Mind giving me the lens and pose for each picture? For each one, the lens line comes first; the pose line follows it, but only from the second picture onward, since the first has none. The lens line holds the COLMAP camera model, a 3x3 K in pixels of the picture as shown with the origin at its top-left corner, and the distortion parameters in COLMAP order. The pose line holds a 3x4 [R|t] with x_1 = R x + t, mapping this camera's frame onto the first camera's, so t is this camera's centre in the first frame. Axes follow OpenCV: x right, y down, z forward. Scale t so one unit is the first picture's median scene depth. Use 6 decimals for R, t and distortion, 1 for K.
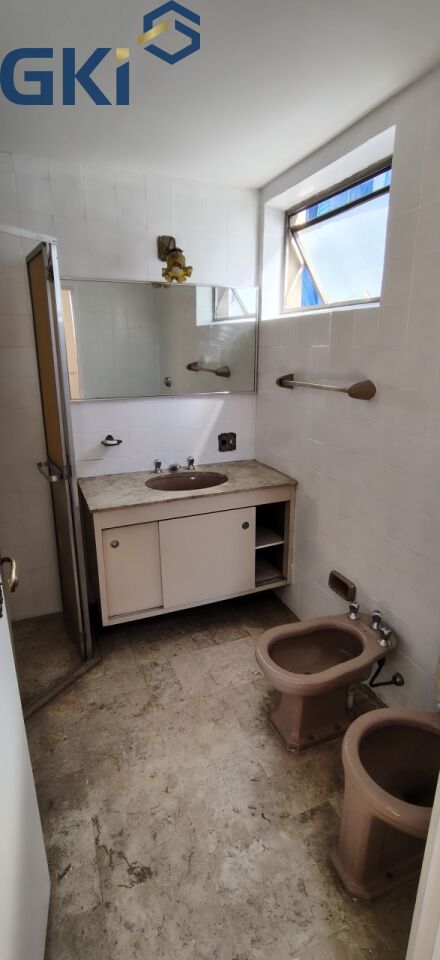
lens RADIAL K [[449.0, 0, 218.8], [0, 449.0, 479.4], [0, 0, 1]] dist [-0.001091, 0.002372]
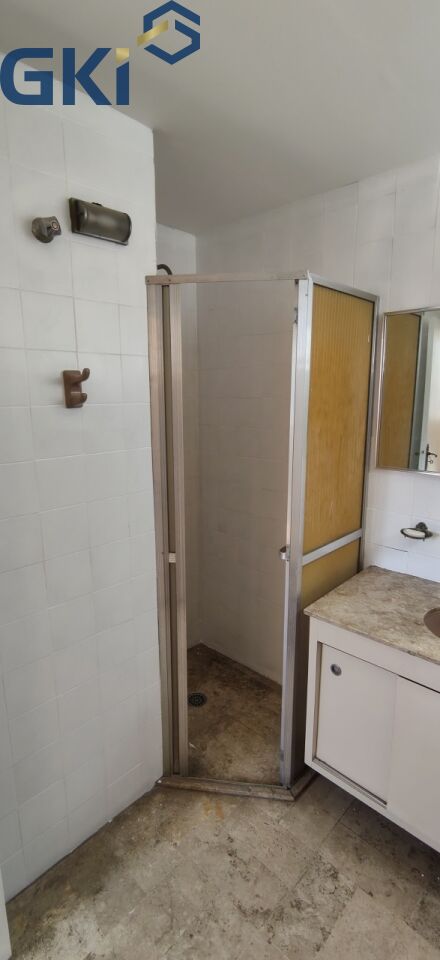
lens RADIAL K [[449.0, 0, 219.1], [0, 449.0, 481.3], [0, 0, 1]] dist [-0.001091, 0.002372]
pose [[0.402536, 0.178905, -0.897752, 0.290585], [-0.256005, 0.963585, 0.077236, -0.157383], [0.878878, 0.198739, 0.433678, 0.471436]]
